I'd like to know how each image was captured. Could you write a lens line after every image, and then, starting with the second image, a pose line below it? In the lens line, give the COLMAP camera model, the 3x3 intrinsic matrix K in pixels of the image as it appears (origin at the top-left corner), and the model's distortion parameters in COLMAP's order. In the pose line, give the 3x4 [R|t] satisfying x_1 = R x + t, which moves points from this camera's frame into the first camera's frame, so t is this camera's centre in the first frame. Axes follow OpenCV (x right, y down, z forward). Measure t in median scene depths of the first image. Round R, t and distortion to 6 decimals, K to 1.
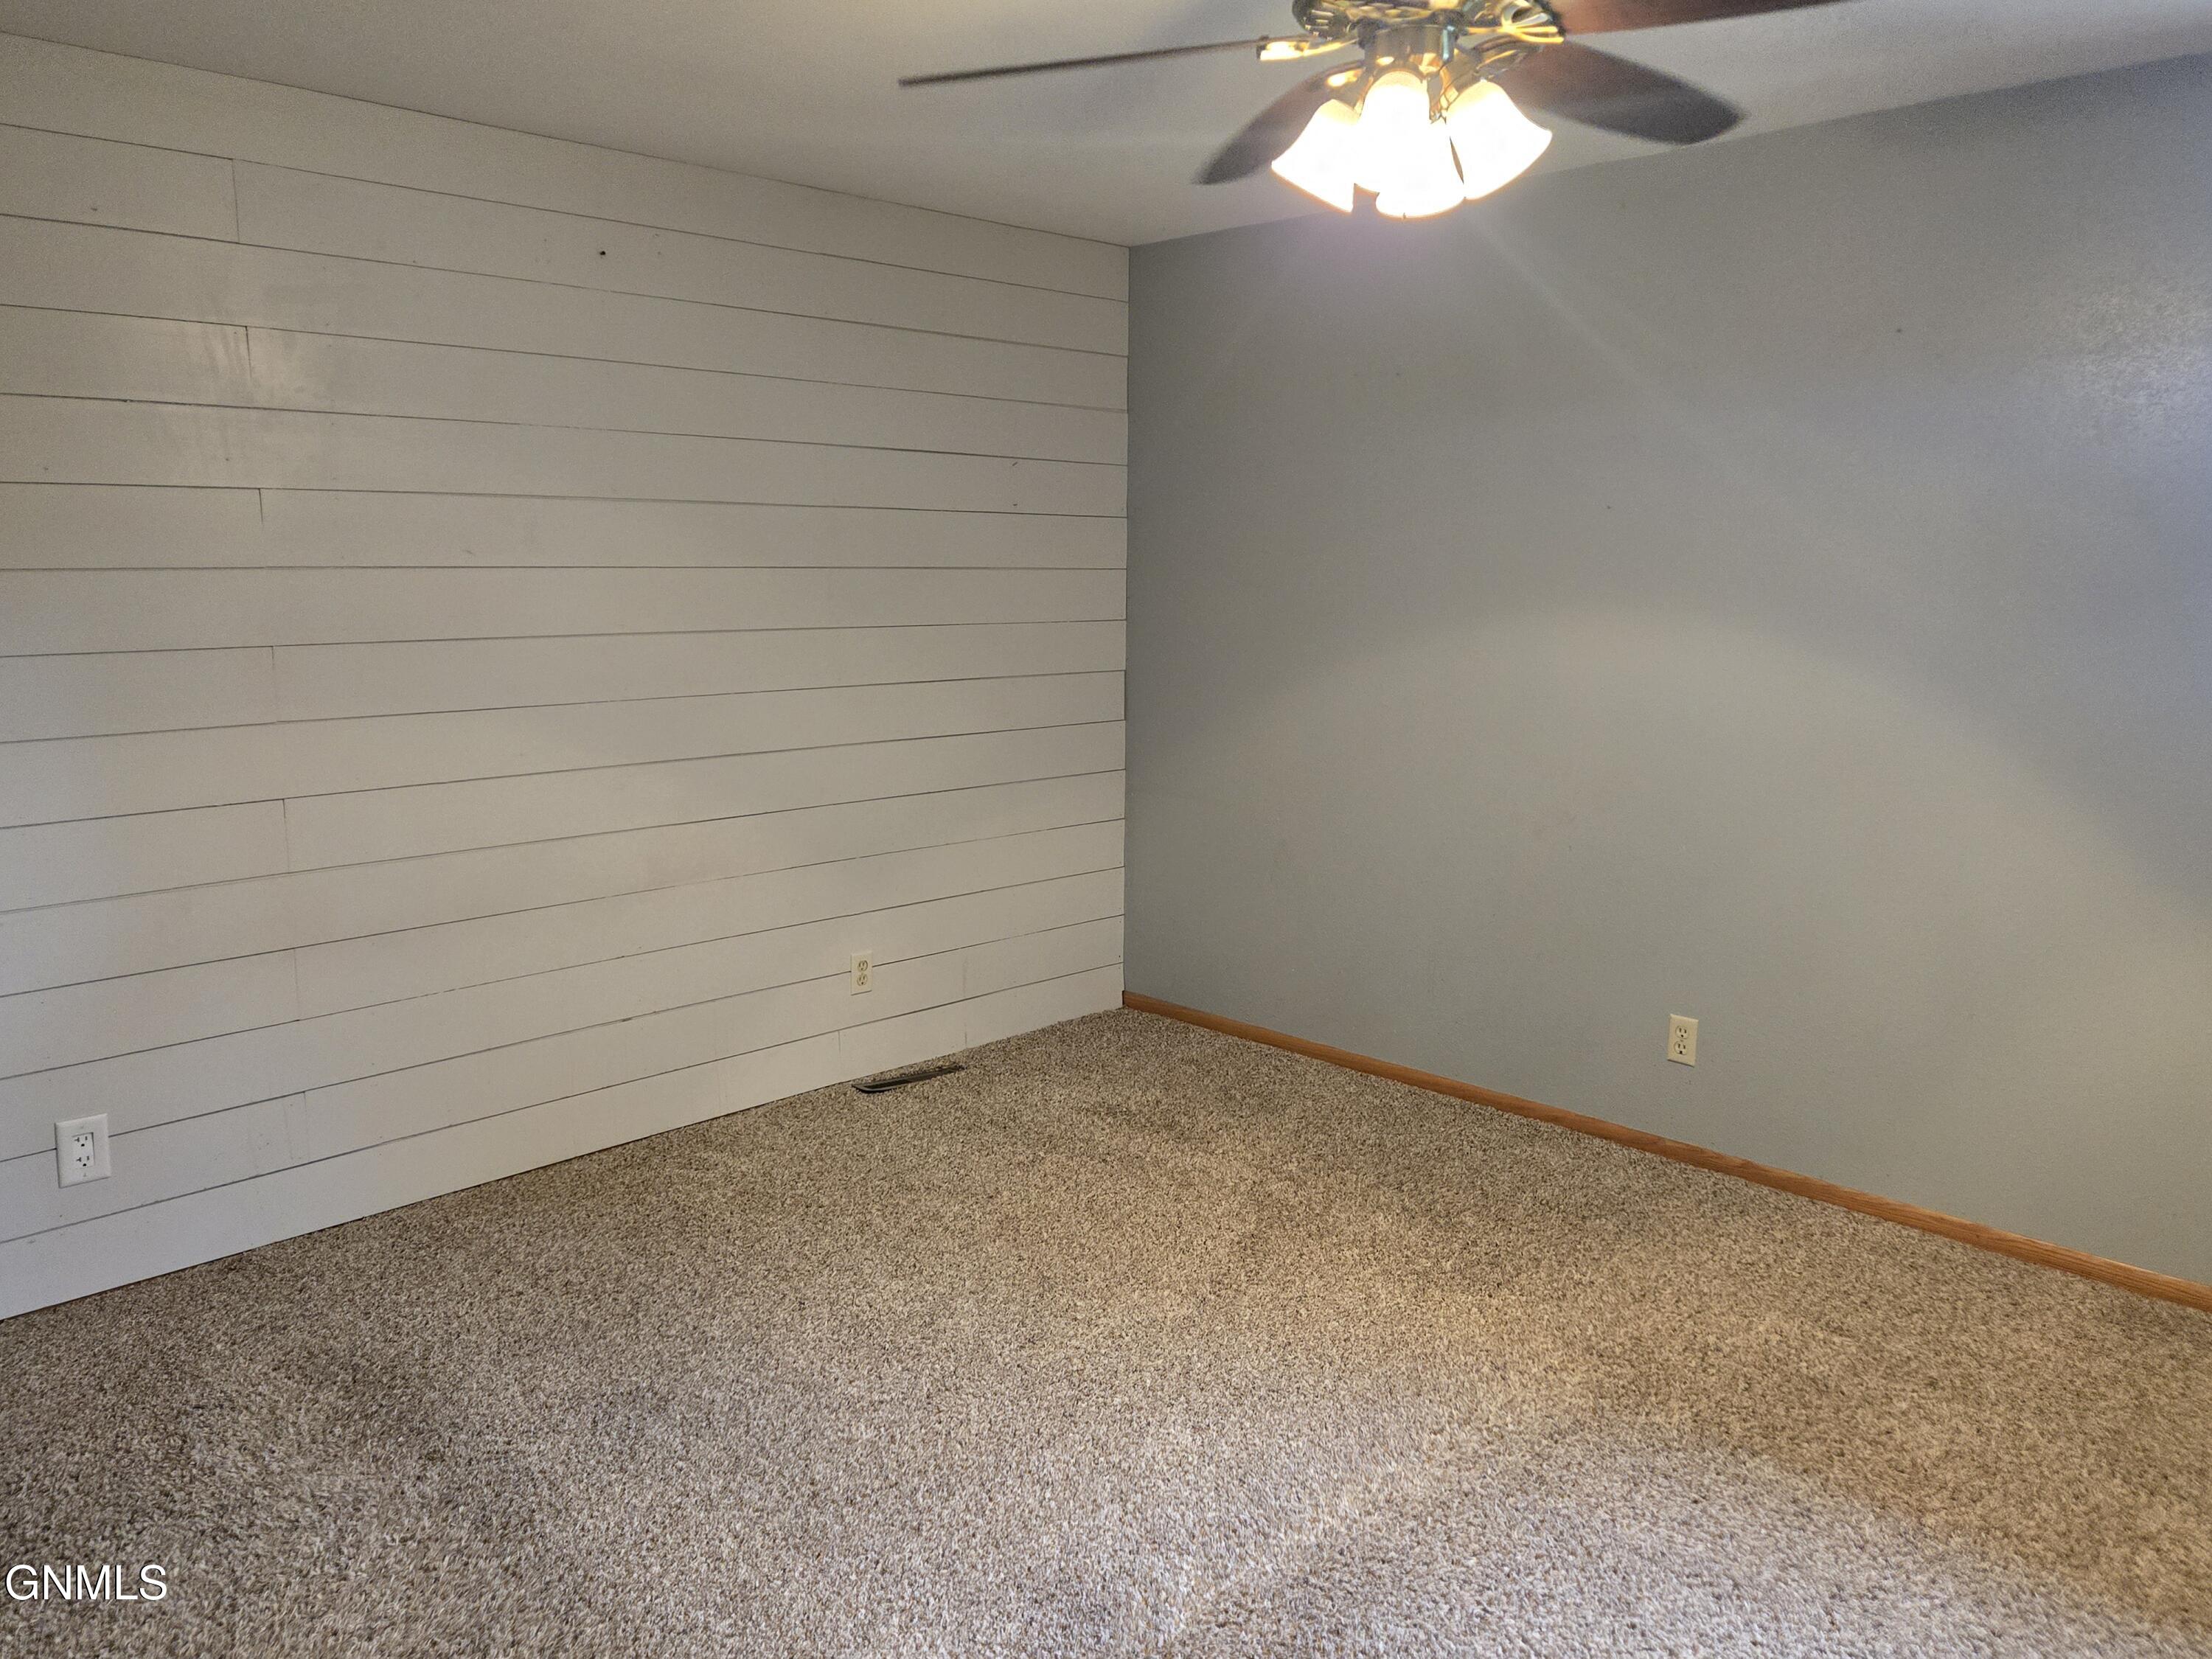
lens RADIAL K [[1605.9, 0, 1106.0], [0, 1605.9, 829.5], [0, 0, 1]] dist [0.091993, -0.070014]
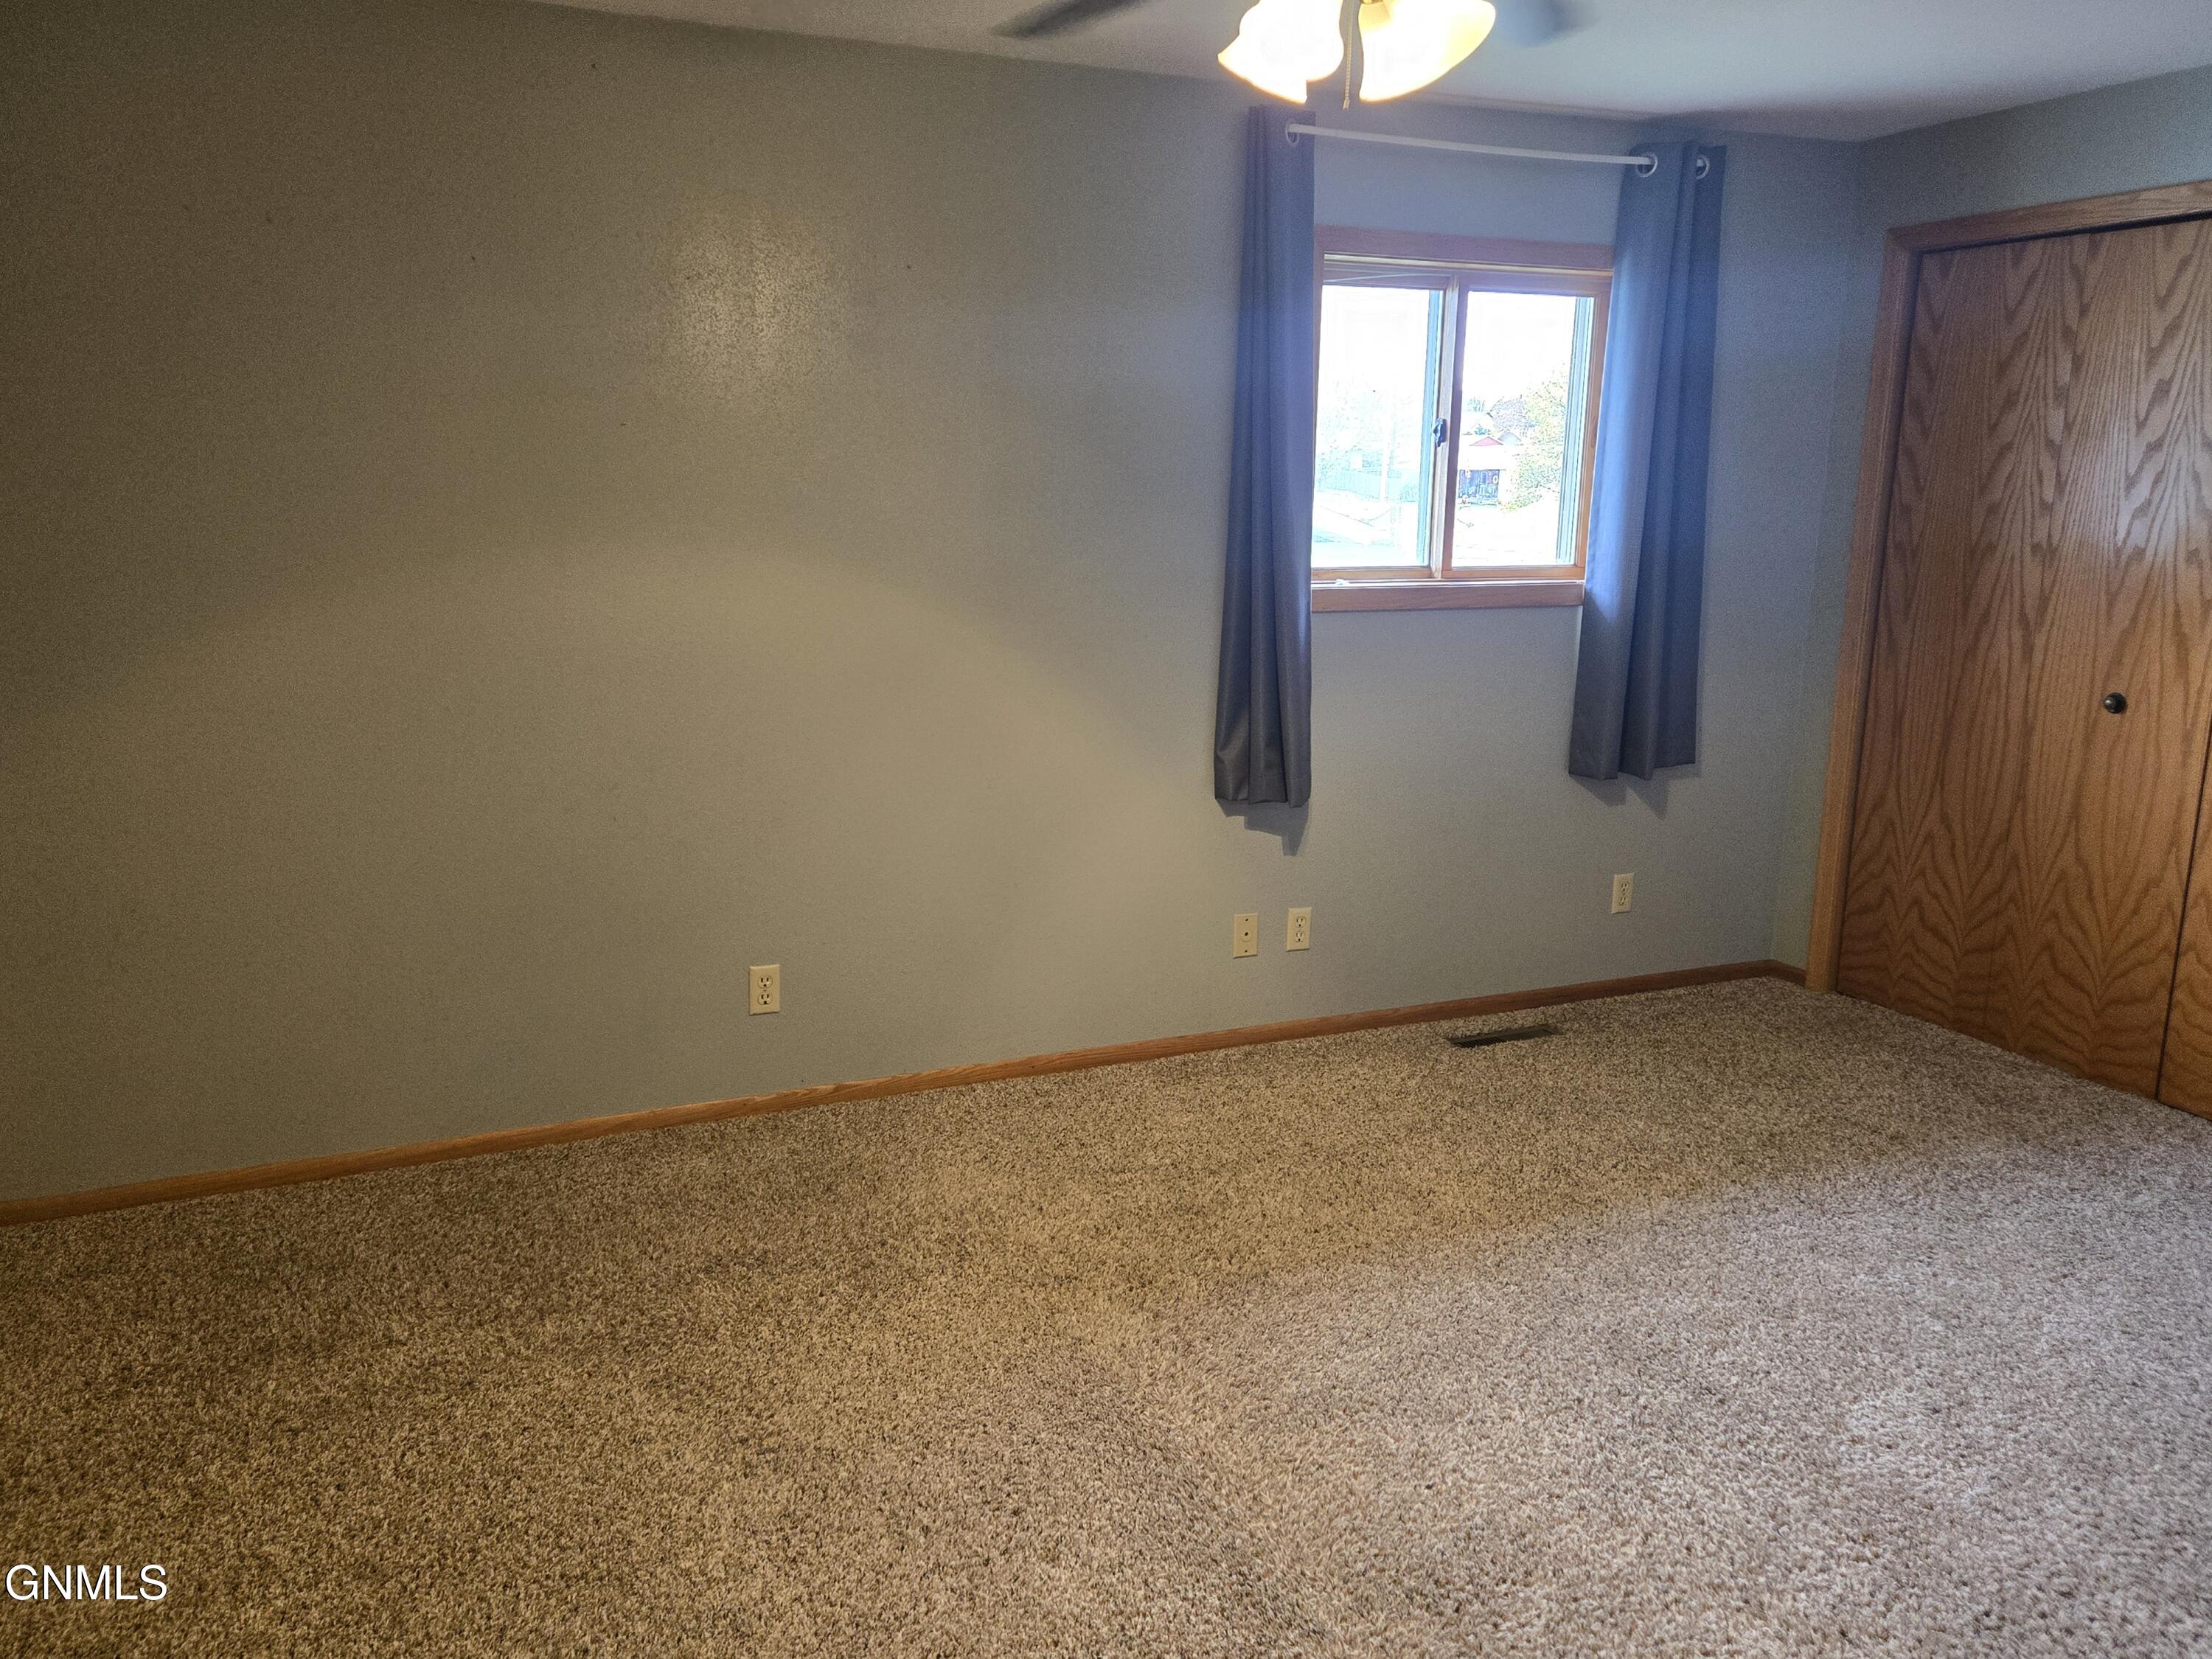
lens RADIAL K [[1609.5, 0, 1066.3], [0, 1609.5, 775.8], [0, 0, 1]] dist [0.081614, -0.069293]
pose [[0.392787, -0.168125, 0.904131, -0.436708], [0.153829, 0.981307, 0.115647, -0.082594], [-0.906673, 0.093657, 0.411306, 0.424527]]
